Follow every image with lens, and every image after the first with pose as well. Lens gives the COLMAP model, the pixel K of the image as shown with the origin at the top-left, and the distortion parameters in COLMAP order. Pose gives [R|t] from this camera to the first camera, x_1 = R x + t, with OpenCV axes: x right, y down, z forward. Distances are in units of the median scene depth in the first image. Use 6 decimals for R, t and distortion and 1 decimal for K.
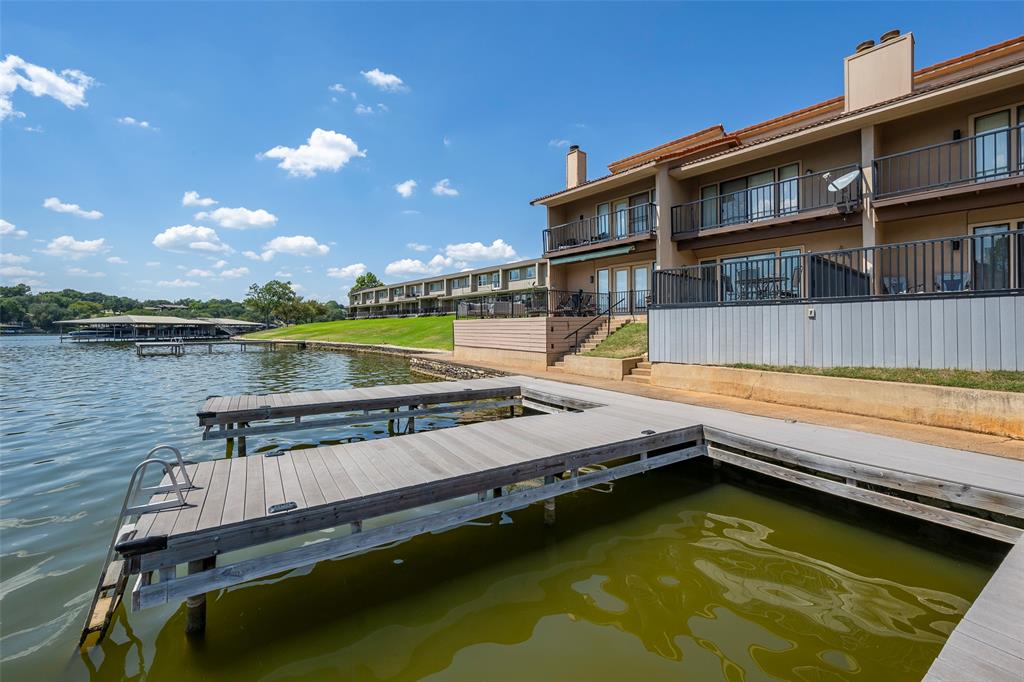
lens RADIAL K [[408.4, 0, 512.0], [0, 408.4, 341.0], [0, 0, 1]] dist [0.000562, -0.000231]
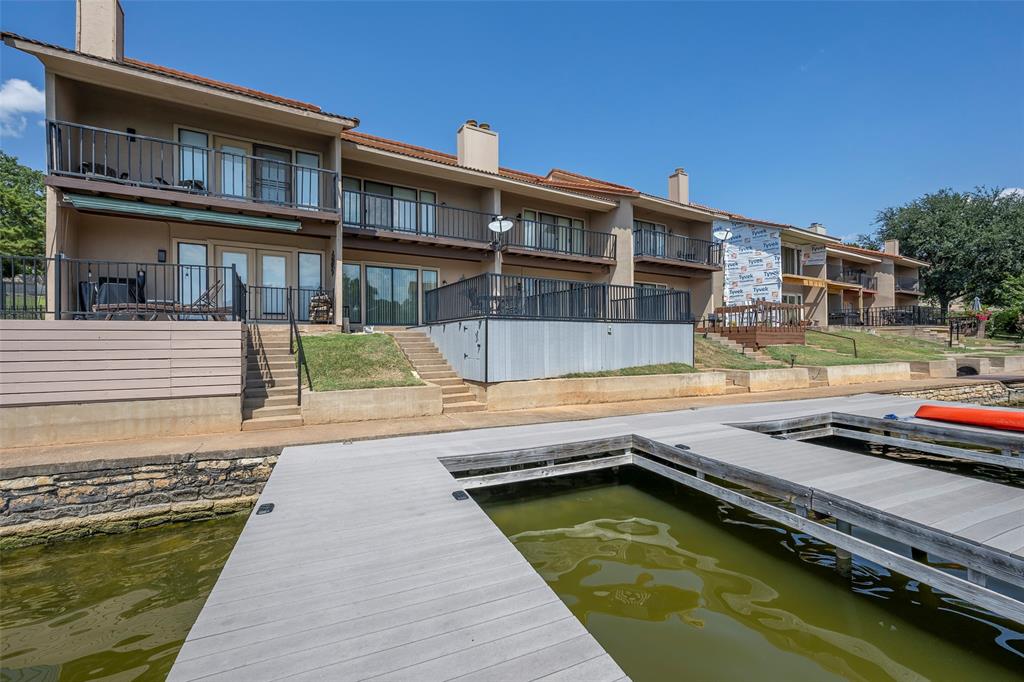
lens RADIAL K [[408.4, 0, 512.0], [0, 408.4, 341.0], [0, 0, 1]] dist [0.000562, -0.000231]
pose [[0.186638, -0.003806, 0.982421, -0.391627], [0.038697, 0.999245, -0.003481, -0.025020], [-0.981666, 0.038667, 0.186645, 0.676201]]
